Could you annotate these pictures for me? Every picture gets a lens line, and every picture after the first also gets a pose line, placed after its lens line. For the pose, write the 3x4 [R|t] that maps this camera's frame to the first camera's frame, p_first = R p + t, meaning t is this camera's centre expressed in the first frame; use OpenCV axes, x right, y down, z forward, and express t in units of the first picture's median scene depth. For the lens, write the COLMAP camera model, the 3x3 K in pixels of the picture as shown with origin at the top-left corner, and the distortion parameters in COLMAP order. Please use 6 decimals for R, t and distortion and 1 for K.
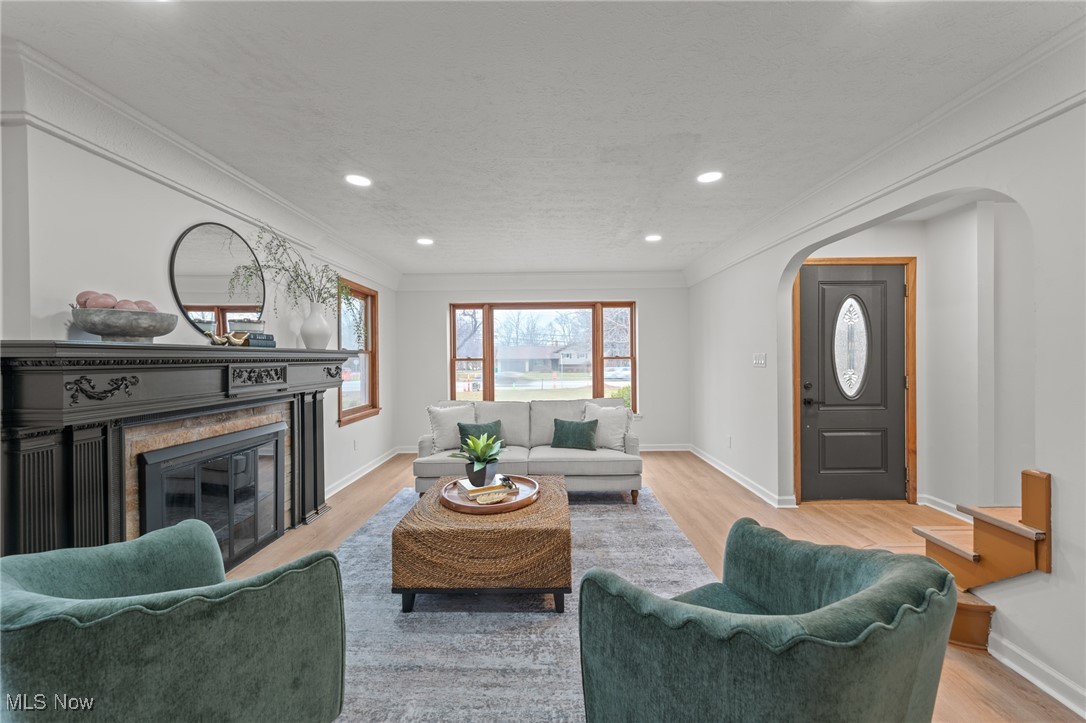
lens RADIAL K [[404.8, 0, 543.0], [0, 404.8, 361.5], [0, 0, 1]] dist [-0.000103, -0.000015]
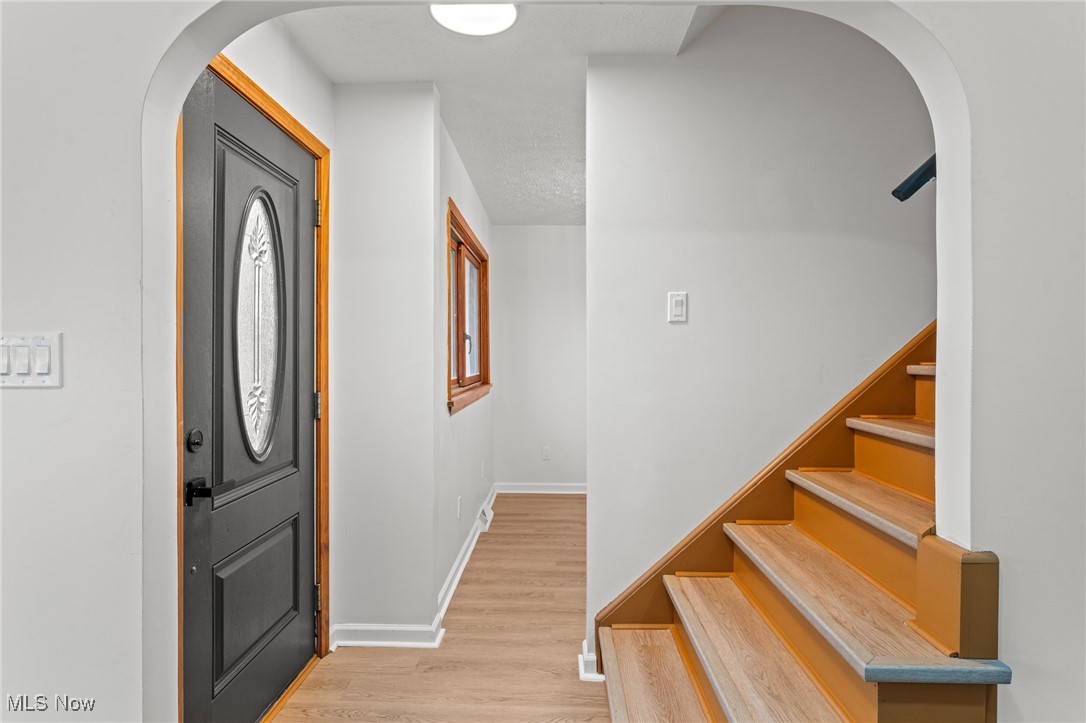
lens RADIAL K [[621.1, 0, 543.0], [0, 621.1, 361.5], [0, 0, 1]] dist [-0.001241, -0.000183]
pose [[0.006062, -0.001644, 0.999980, 0.168763], [0.006571, 0.999977, 0.001604, -0.000639], [-0.999960, 0.006561, 0.006073, 0.725129]]
